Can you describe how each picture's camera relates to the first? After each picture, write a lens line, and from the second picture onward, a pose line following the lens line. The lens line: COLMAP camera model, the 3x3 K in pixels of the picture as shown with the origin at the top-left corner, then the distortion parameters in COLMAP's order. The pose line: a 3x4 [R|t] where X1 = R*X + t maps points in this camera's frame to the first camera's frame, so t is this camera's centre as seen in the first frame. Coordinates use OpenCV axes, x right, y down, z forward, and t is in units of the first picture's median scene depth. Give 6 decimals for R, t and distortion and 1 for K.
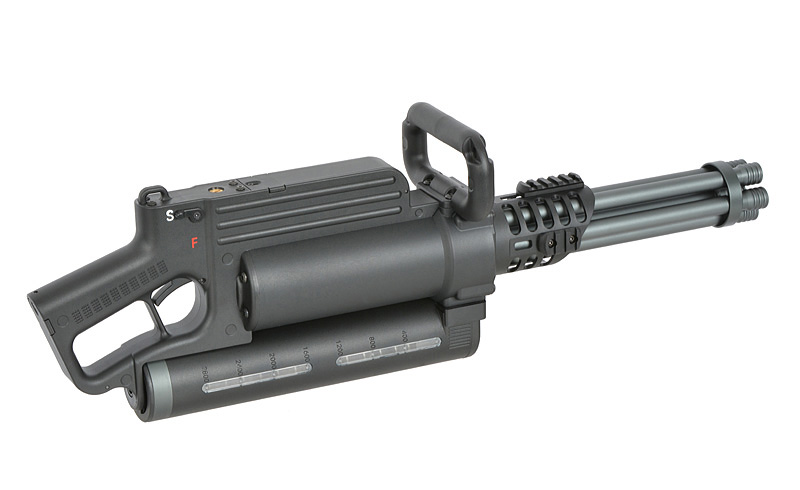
lens RADIAL K [[2398.1, 0, 400.8], [0, 2398.1, 223.9], [0, 0, 1]] dist [0.009153, 0.351435]
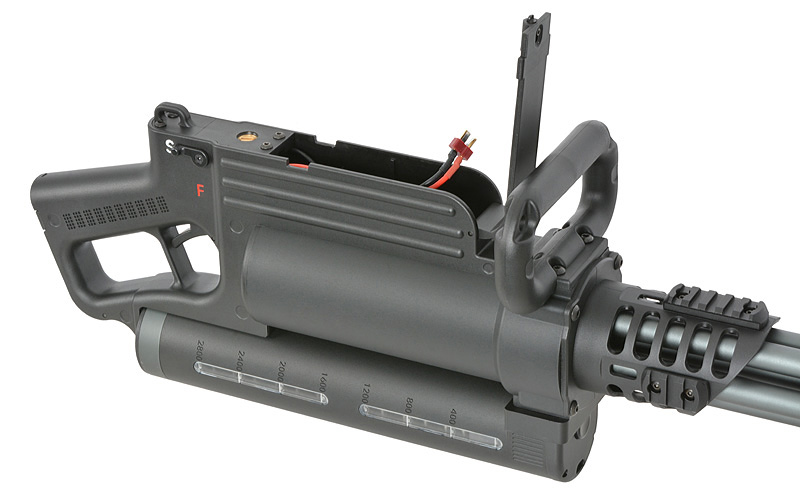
lens RADIAL K [[2398.1, 0, 400.8], [0, 2398.1, 223.9], [0, 0, 1]] dist [0.009153, 0.351435]
pose [[0.630449, 0.384031, -0.674577, 0.471174], [-0.261750, 0.923320, 0.281011, -0.212257], [0.730768, -0.000592, 0.682626, 0.508833]]
